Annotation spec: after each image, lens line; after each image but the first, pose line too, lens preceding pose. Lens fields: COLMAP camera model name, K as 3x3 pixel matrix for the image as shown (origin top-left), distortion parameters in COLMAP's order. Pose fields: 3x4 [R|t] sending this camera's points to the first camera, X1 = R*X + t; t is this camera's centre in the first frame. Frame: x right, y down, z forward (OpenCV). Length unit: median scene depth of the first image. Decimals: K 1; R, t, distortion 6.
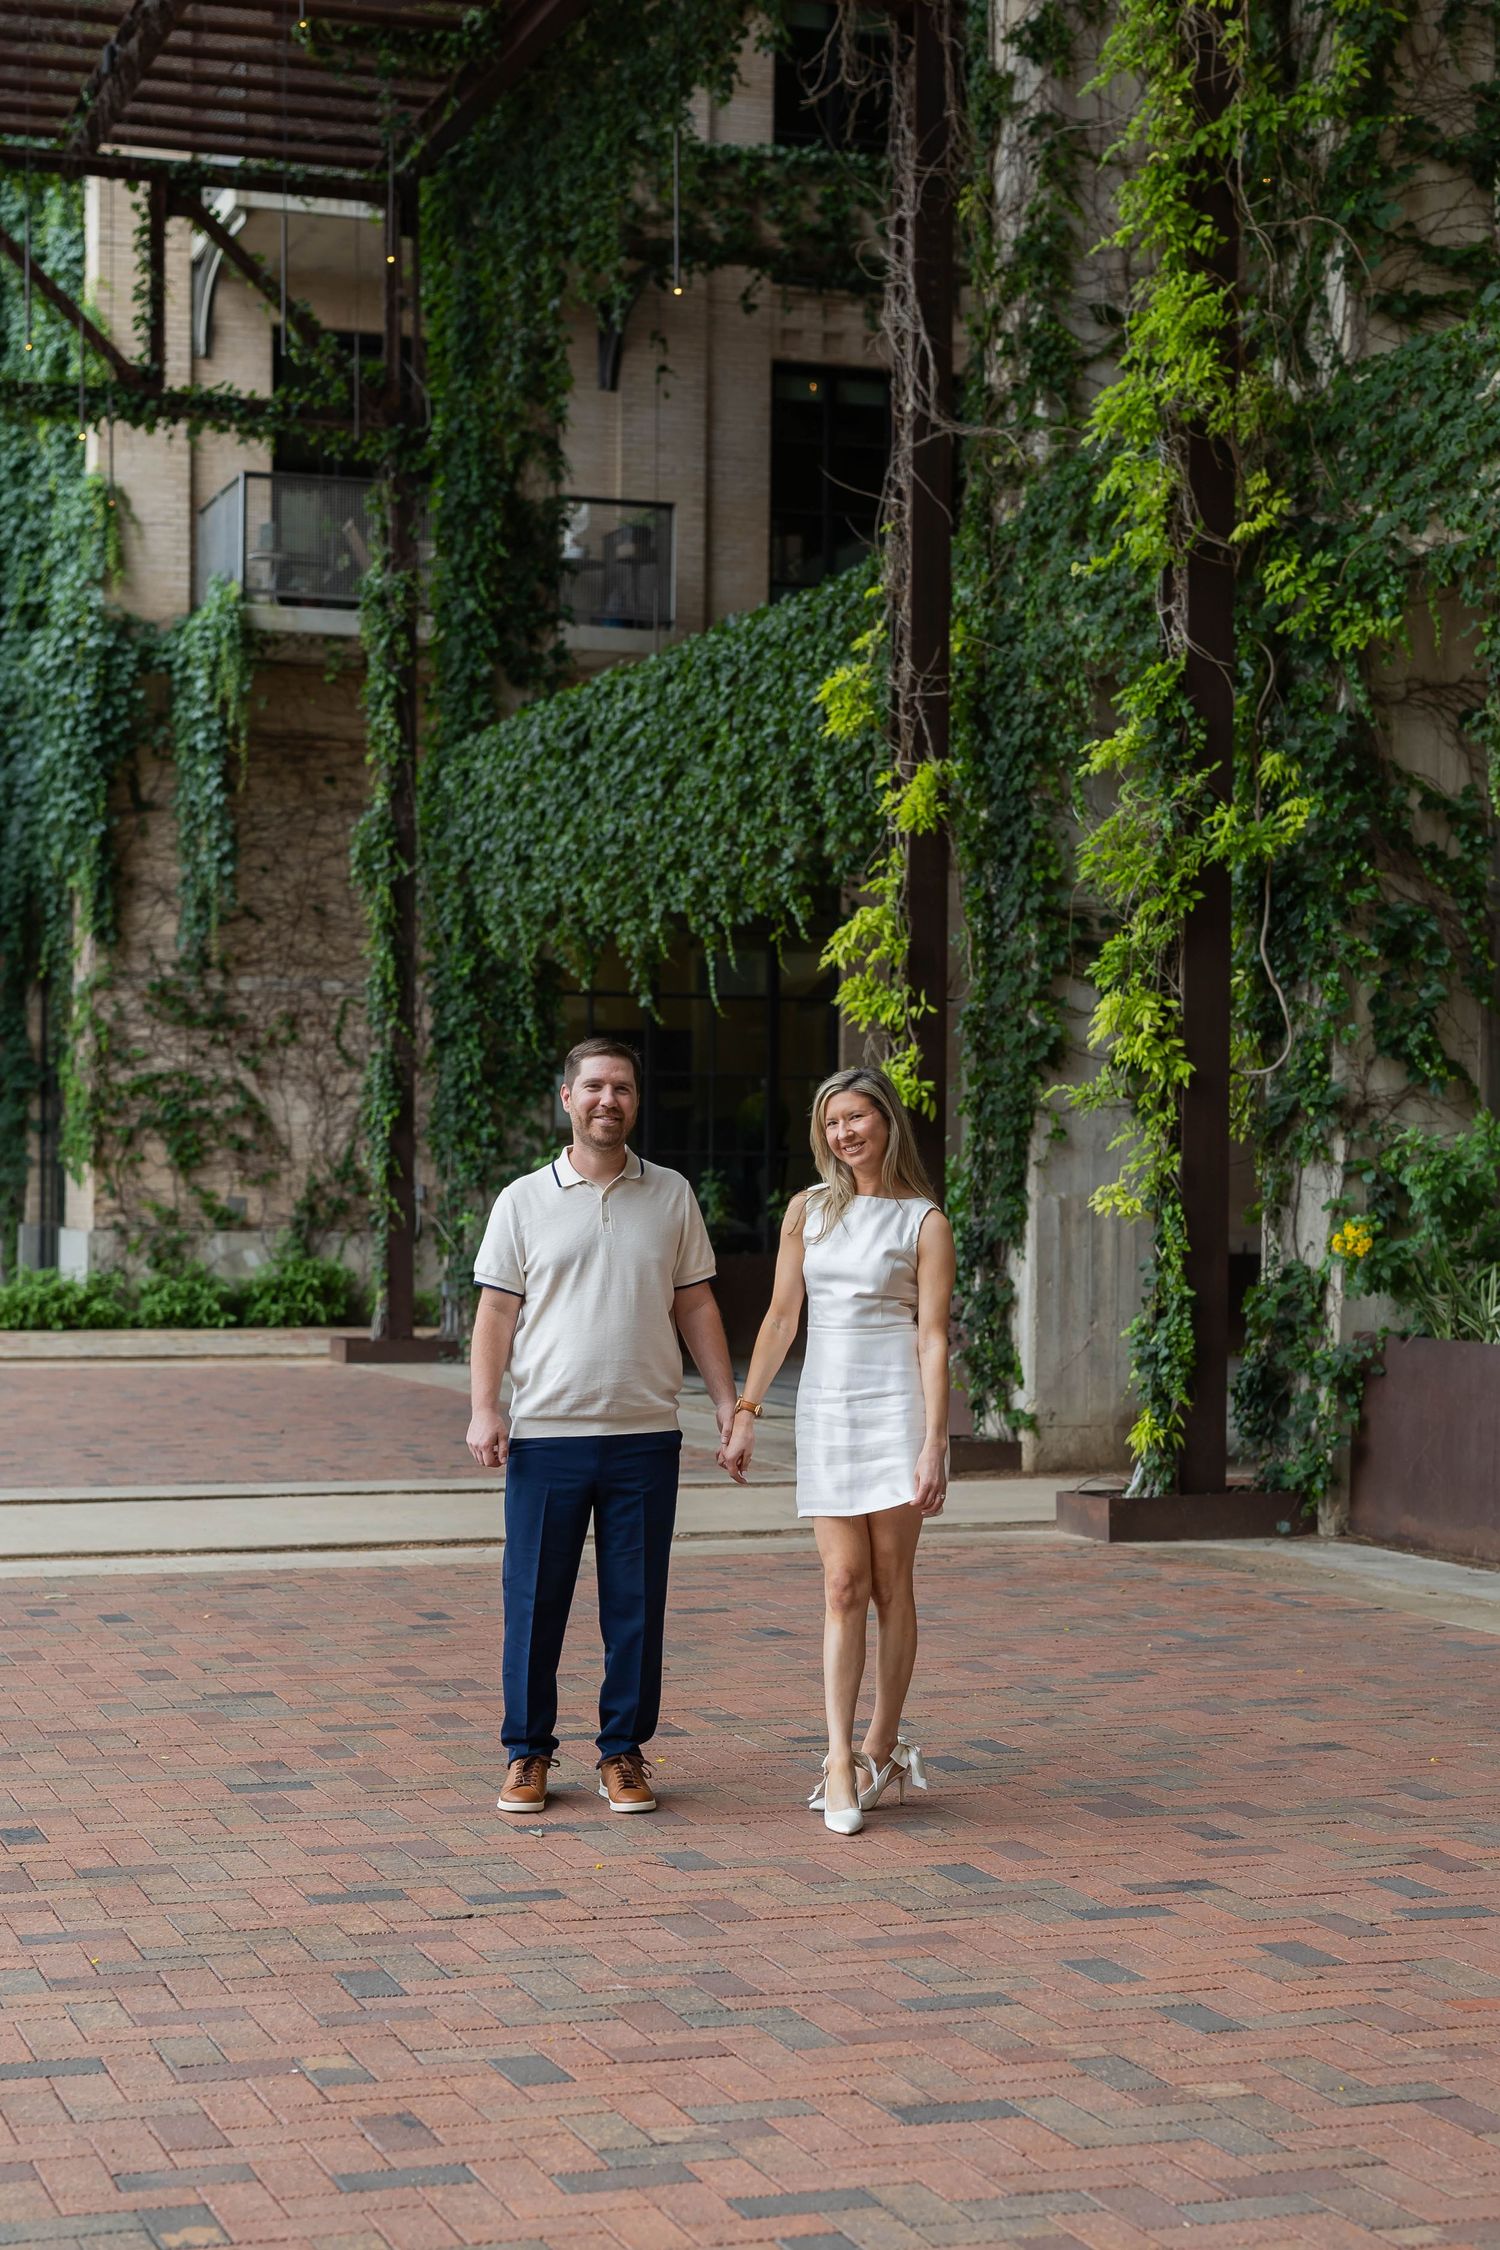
lens RADIAL K [[3524.2, 0, 644.6], [0, 3524.2, 1188.4], [0, 0, 1]] dist [0.027235, 0.000000]
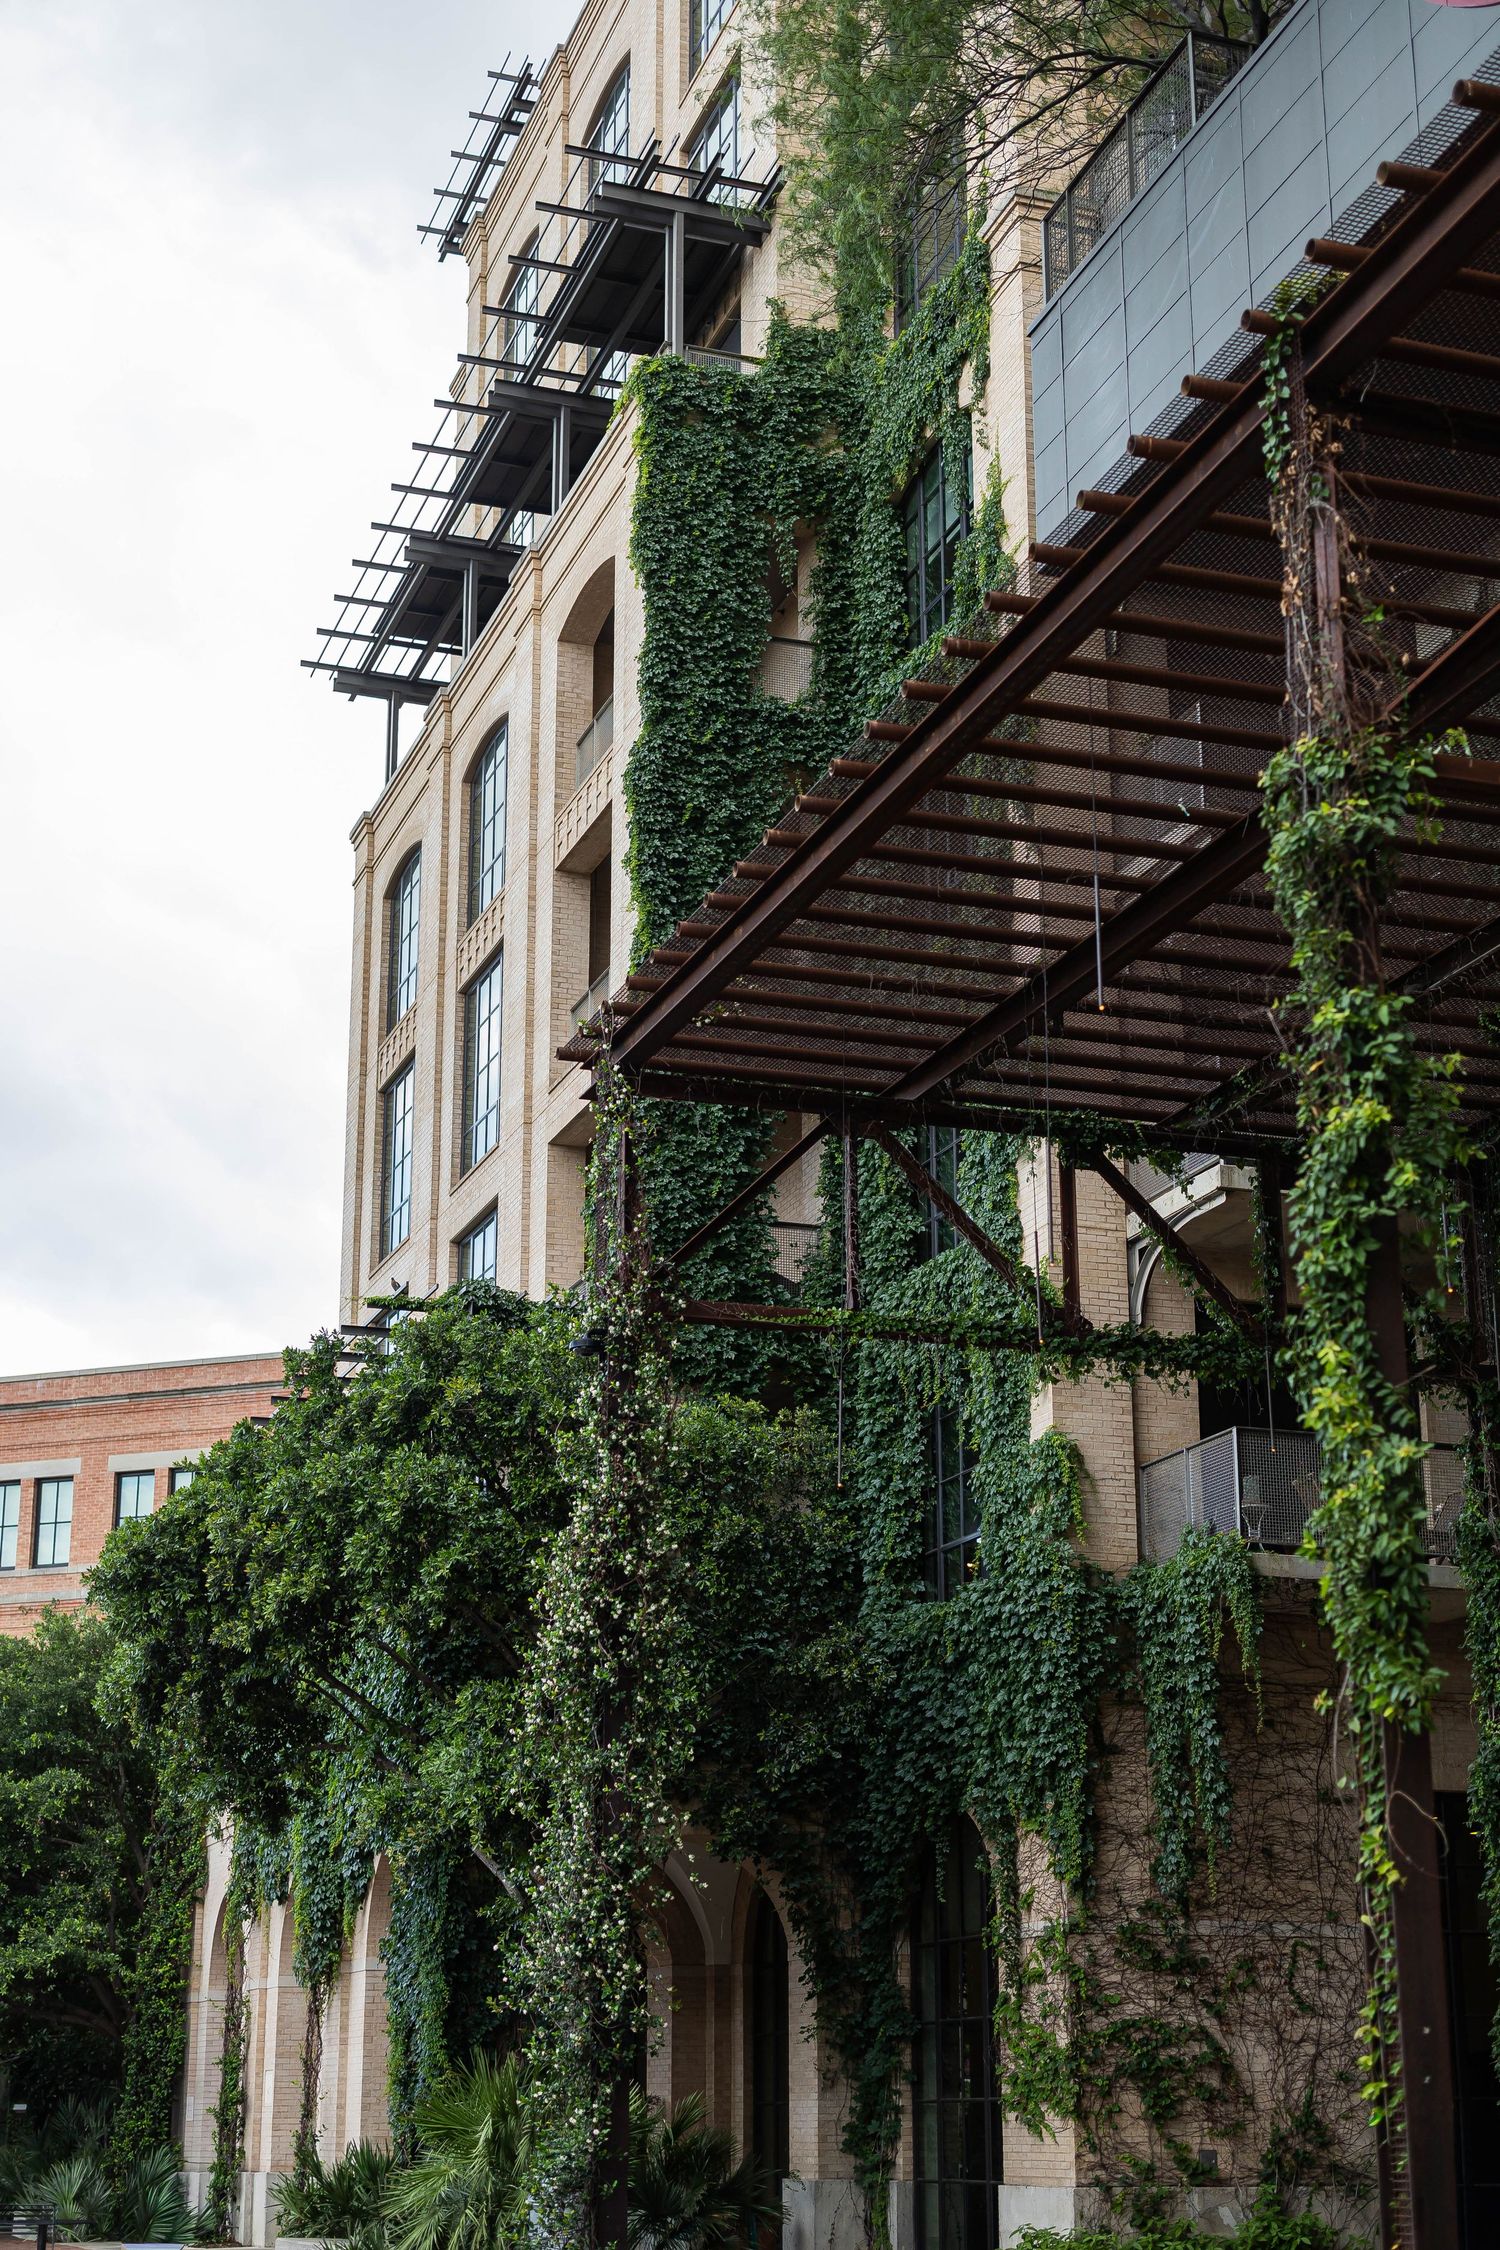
lens RADIAL K [[3170.3, 0, 741.6], [0, 3170.3, 1120.0], [0, 0, 1]] dist [0.023494, 0.000000]
pose [[0.999727, -0.003857, 0.023030, -0.314011], [0.010701, 0.952272, -0.305064, -0.002324], [-0.020754, 0.305227, 0.952053, 0.076178]]
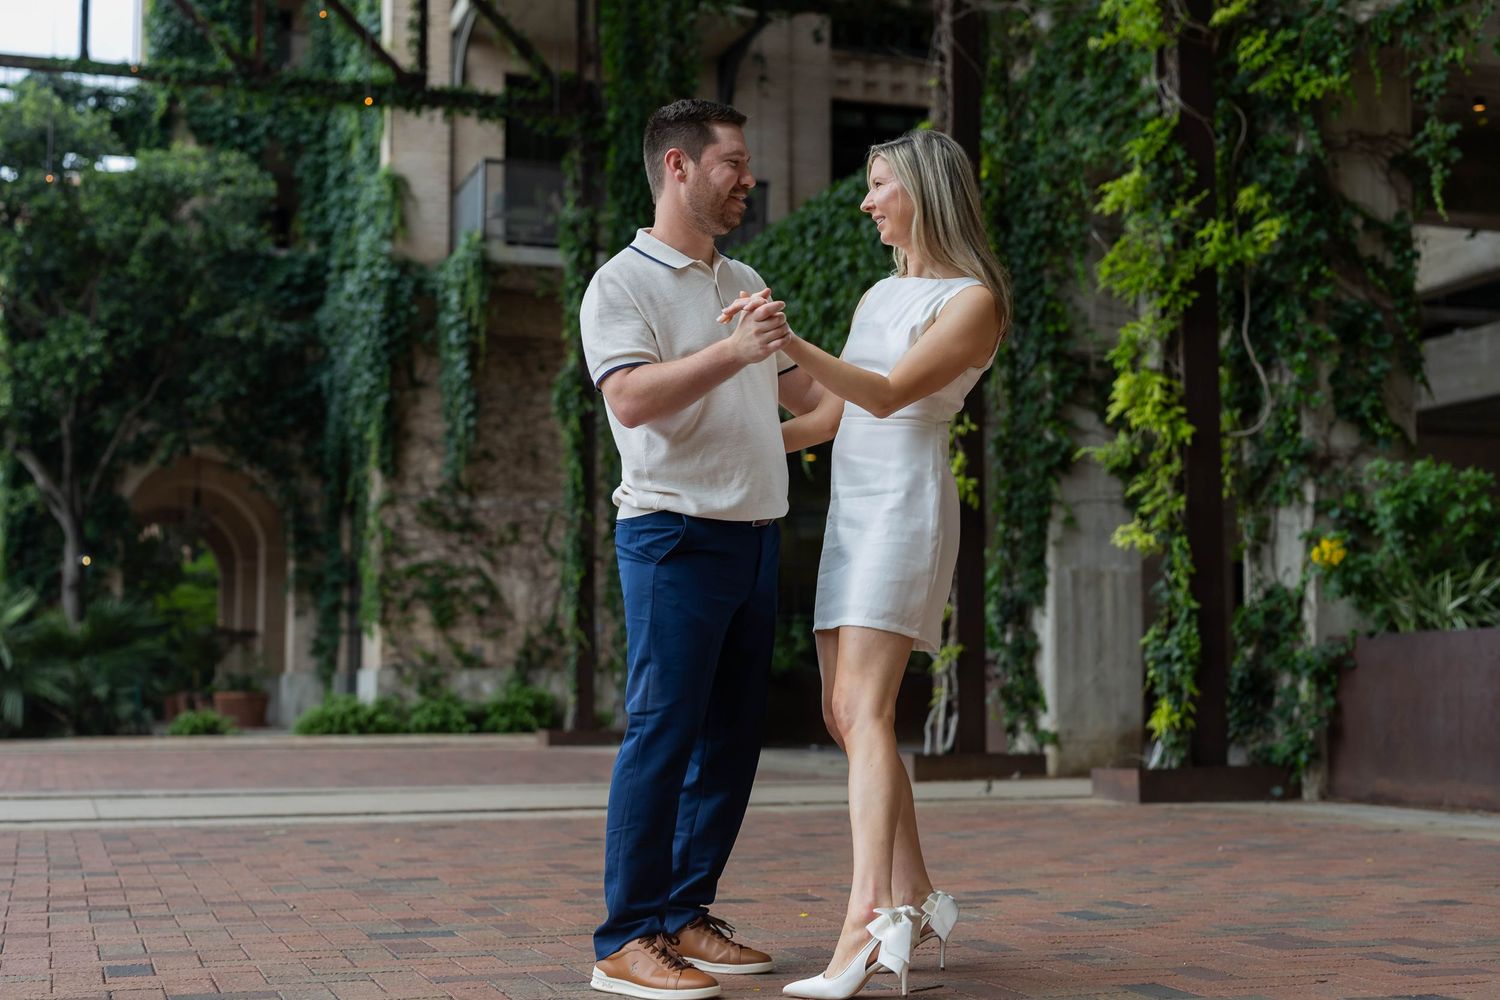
lens RADIAL K [[2113.6, 0, 748.9], [0, 2113.6, 478.4], [0, 0, 1]] dist [0.023494, 0.000000]
pose [[0.999971, -0.007184, 0.002598, -0.003929], [0.007423, 0.994098, -0.108228, 0.034809], [-0.001805, 0.108244, 0.994123, 0.128360]]
